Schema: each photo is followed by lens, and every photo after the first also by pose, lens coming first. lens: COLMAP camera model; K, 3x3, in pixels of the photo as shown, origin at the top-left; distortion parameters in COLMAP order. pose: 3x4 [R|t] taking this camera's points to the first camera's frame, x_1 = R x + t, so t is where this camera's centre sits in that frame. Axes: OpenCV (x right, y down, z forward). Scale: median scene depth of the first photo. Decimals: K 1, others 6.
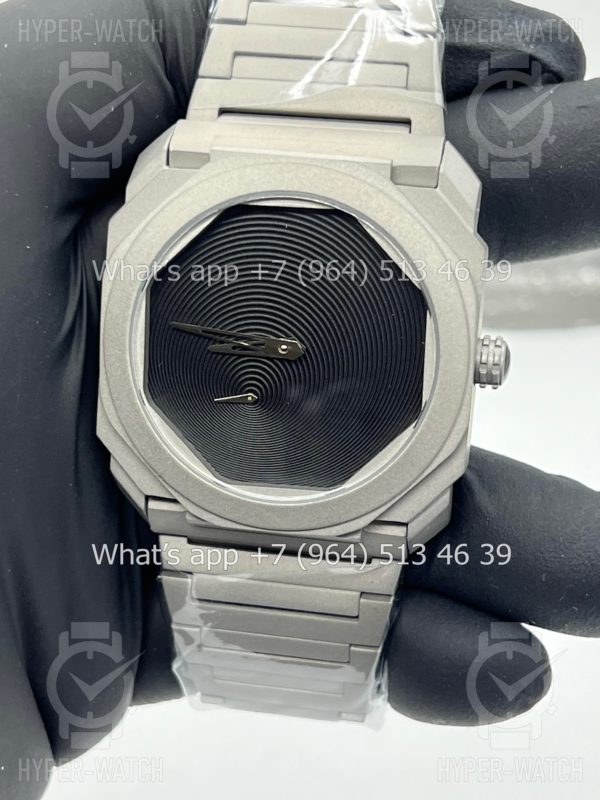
lens RADIAL K [[1970.1, 0, 300.6], [0, 1970.1, 396.5], [0, 0, 1]] dist [0.272836, 0.000000]
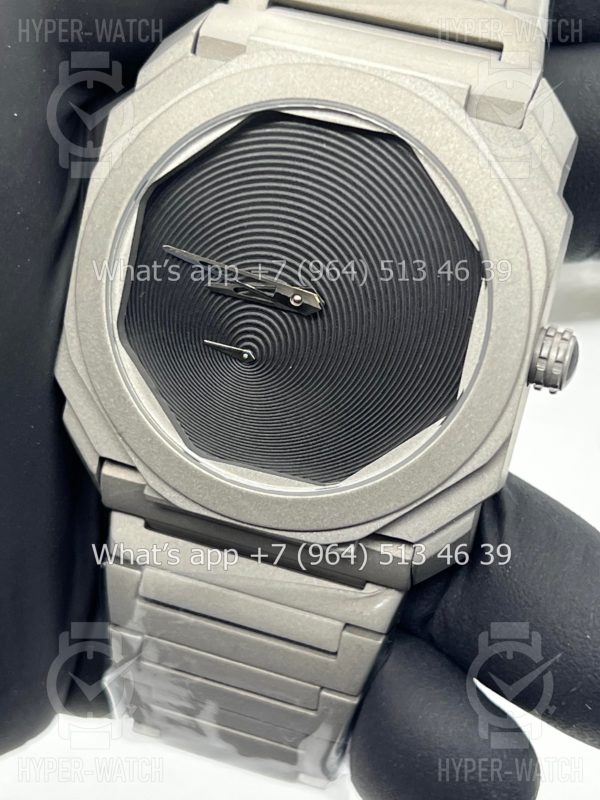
lens RADIAL K [[1970.1, 0, 282.9], [0, 1970.1, 396.6], [0, 0, 1]] dist [0.272836, 0.000000]
pose [[0.985047, 0.164571, -0.050986, 0.032711], [-0.166628, 0.985245, -0.039092, 0.046134], [0.043801, 0.047003, 0.997934, 0.205152]]
